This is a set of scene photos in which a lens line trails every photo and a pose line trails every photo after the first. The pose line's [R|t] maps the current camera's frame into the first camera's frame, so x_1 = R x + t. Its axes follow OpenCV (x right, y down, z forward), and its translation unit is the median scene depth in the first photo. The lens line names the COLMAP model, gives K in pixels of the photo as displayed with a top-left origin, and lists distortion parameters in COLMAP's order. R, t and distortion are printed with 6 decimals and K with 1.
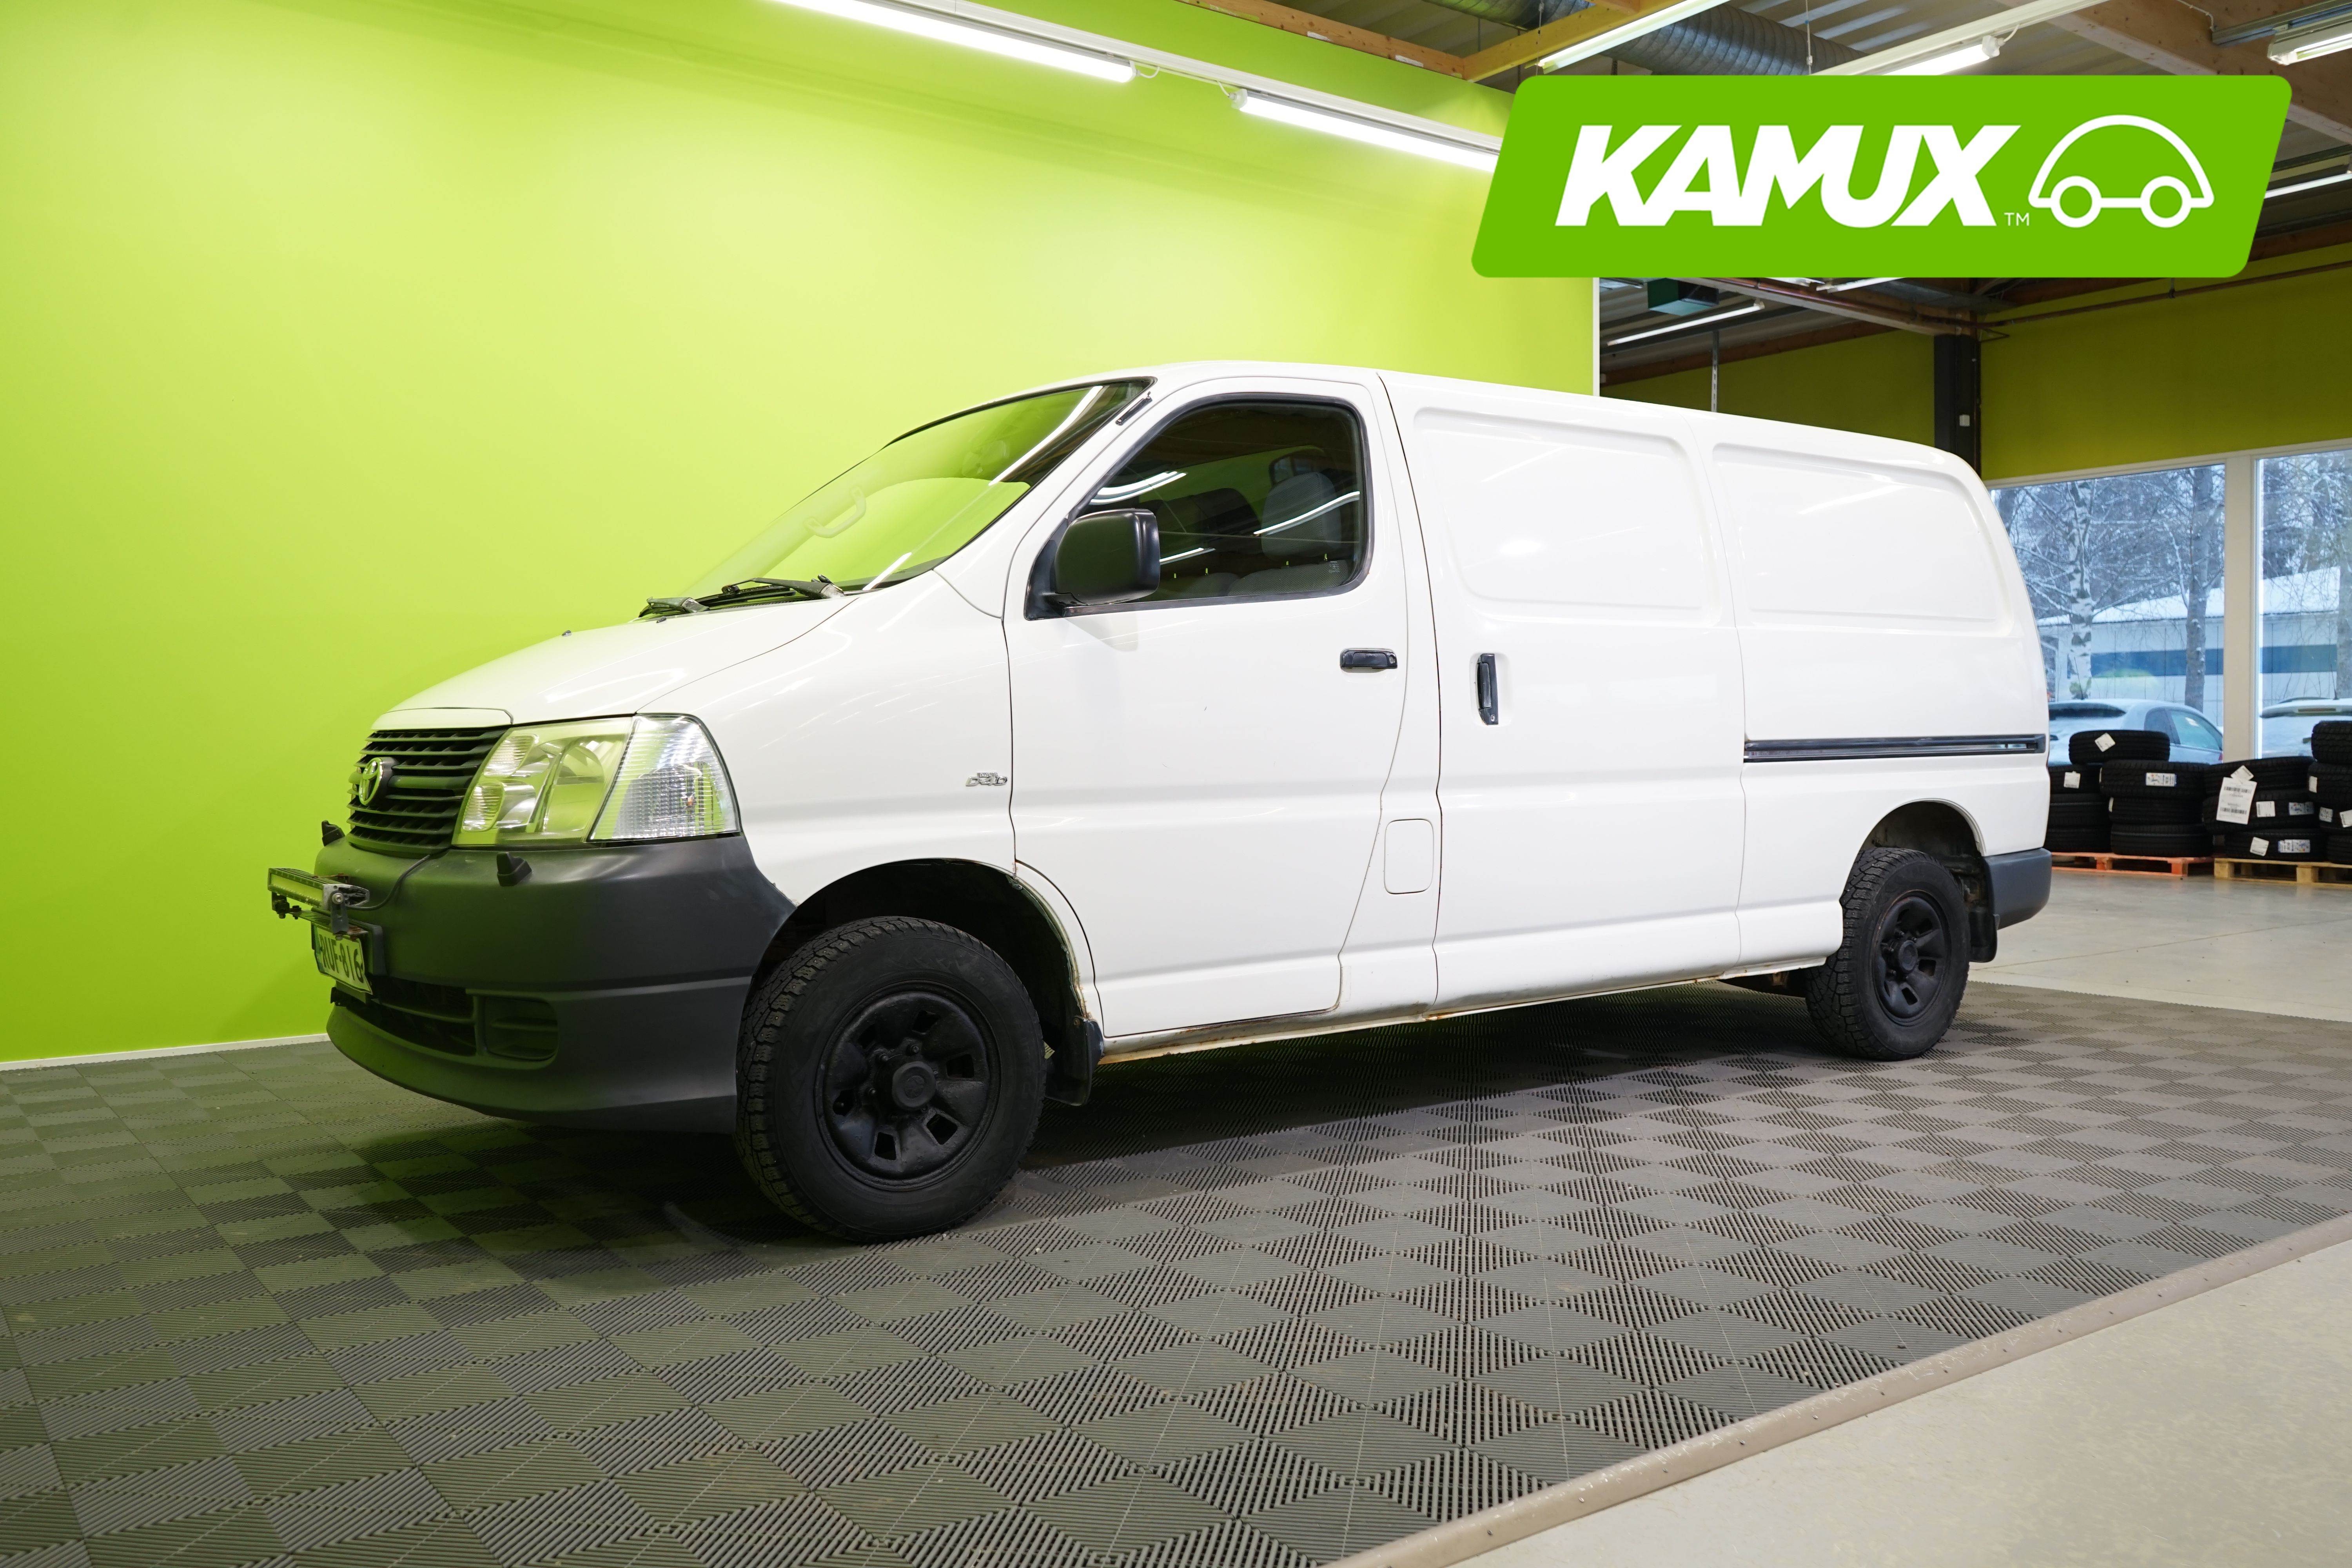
lens RADIAL K [[1958.5, 0, 1178.4], [0, 1958.5, 895.1], [0, 0, 1]] dist [0.001162, -0.000029]
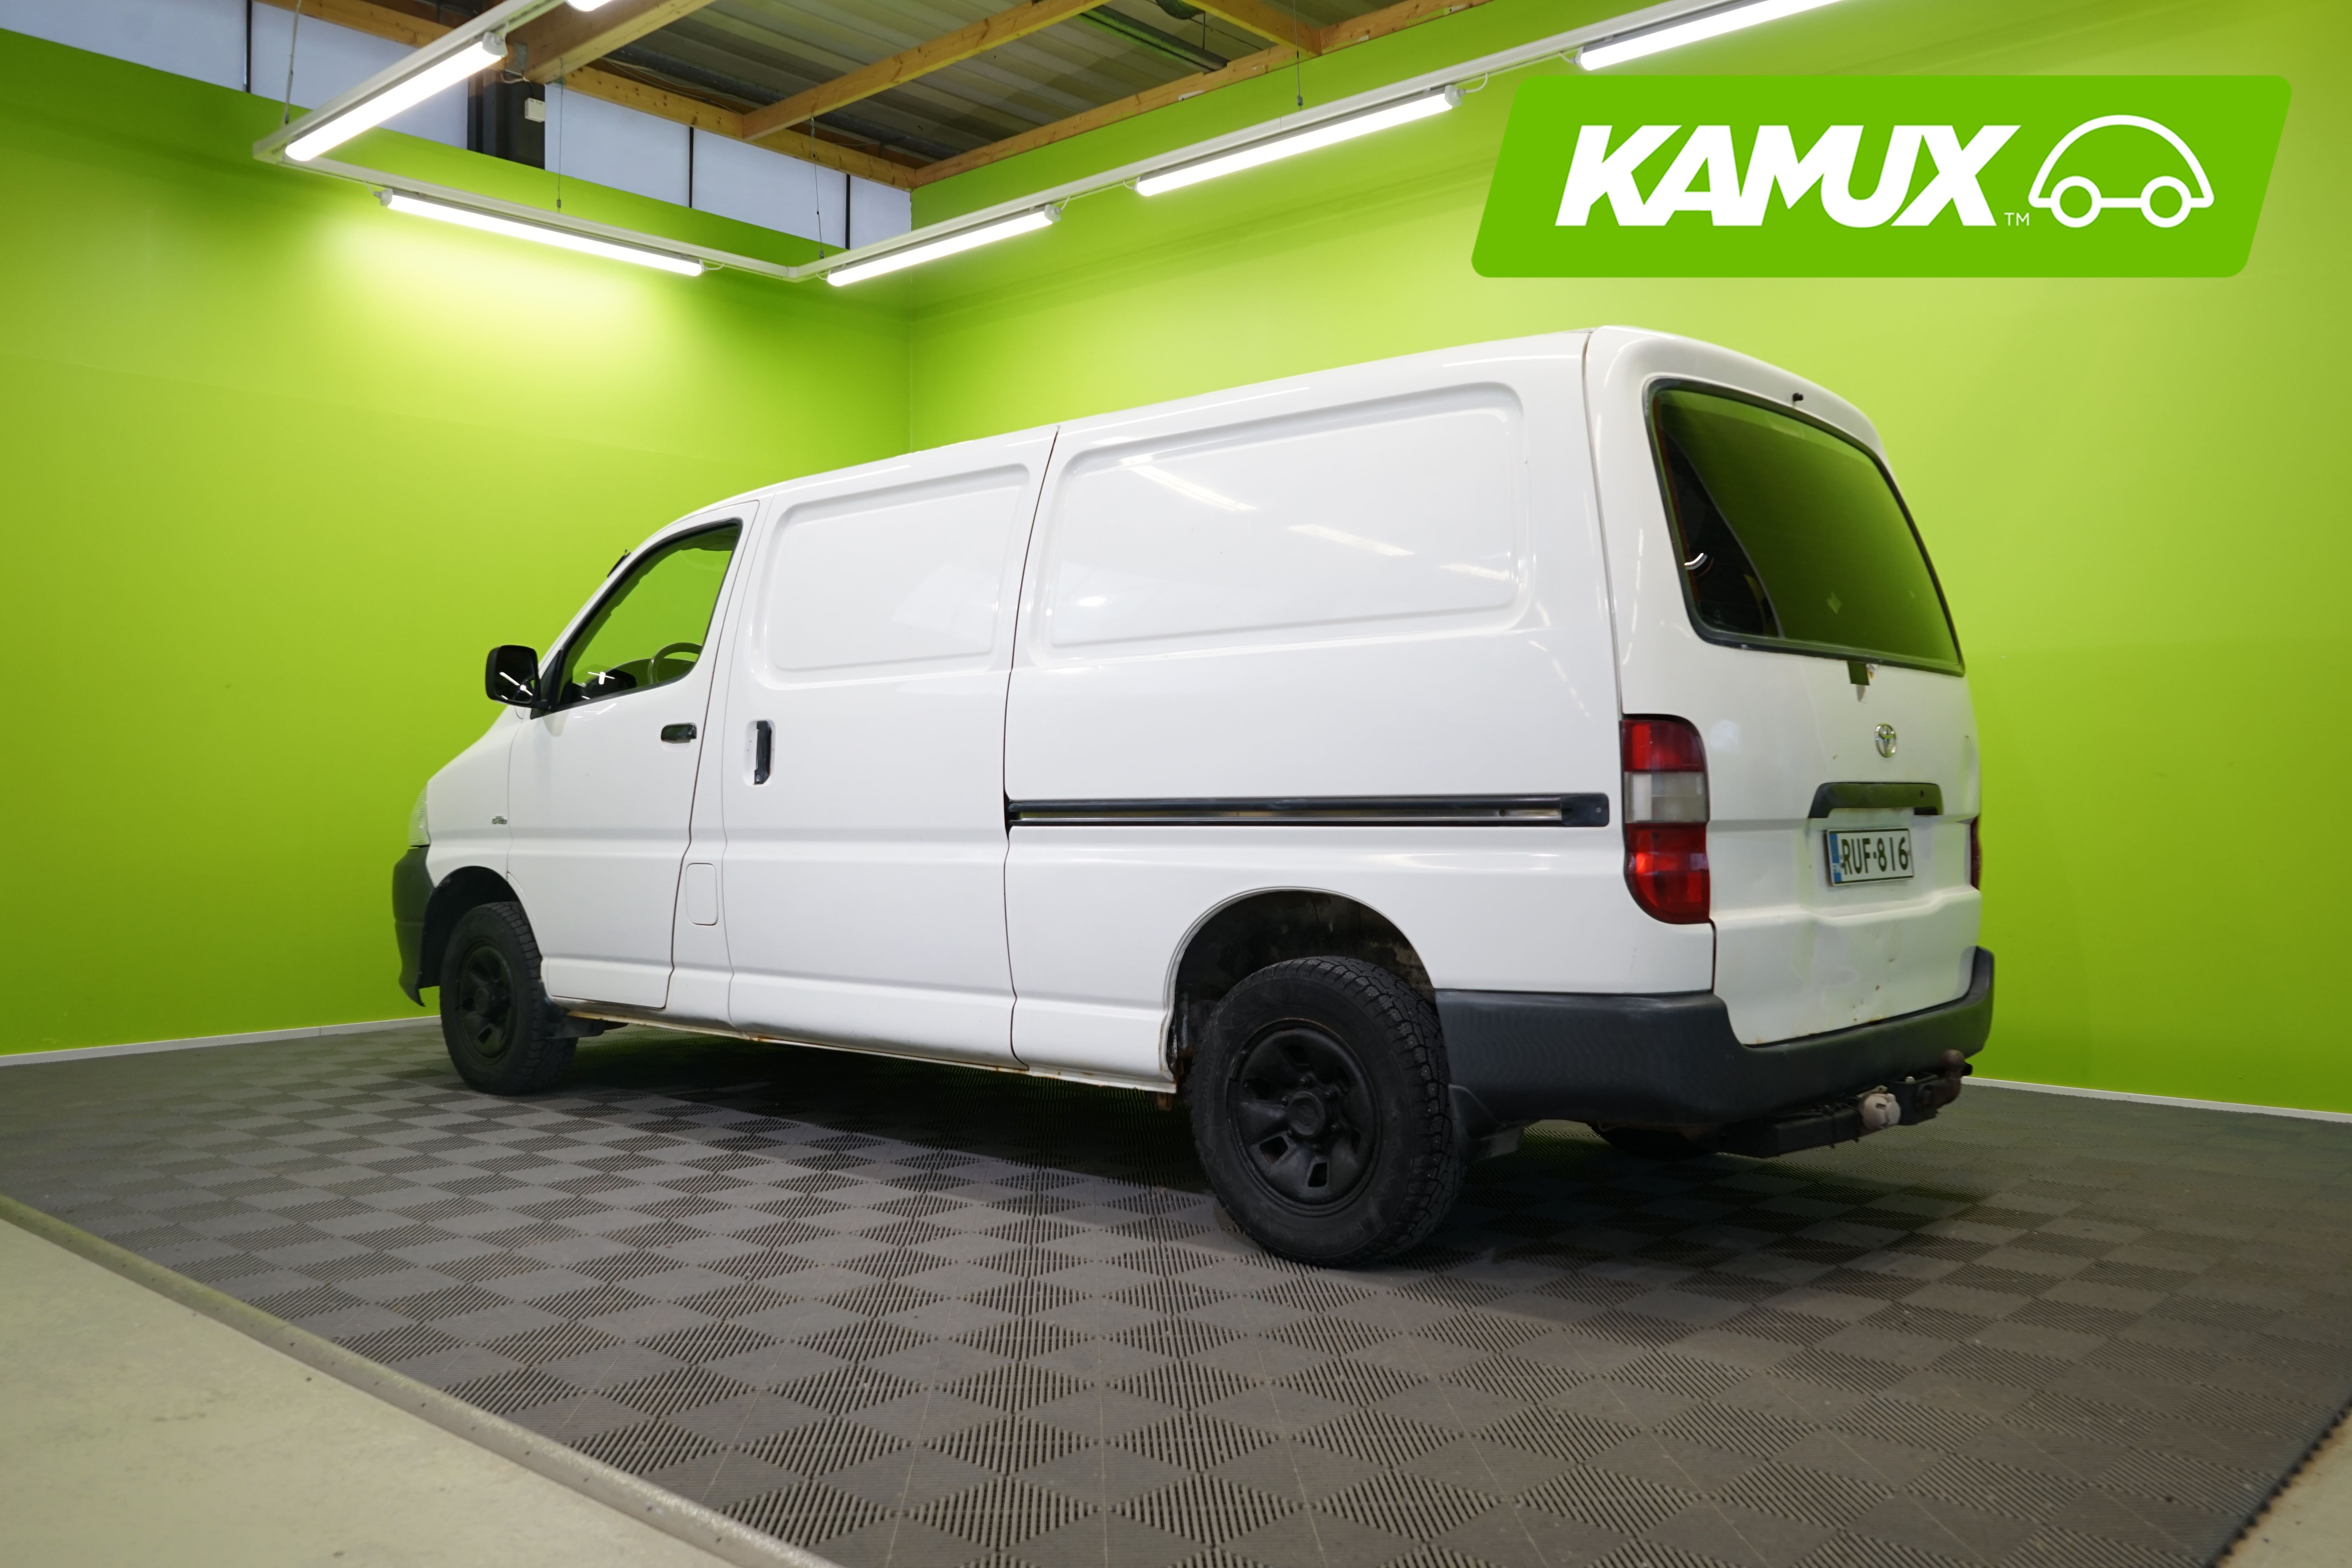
lens RADIAL K [[1906.5, 0, 1176.0], [0, 1906.5, 784.0], [0, 0, 1]] dist [-0.004743, -0.002479]
pose [[0.191678, 0.011582, -0.981389, 1.273227], [-0.063920, 0.997955, -0.000707, -0.101256], [0.979374, 0.062866, 0.192027, 1.018819]]
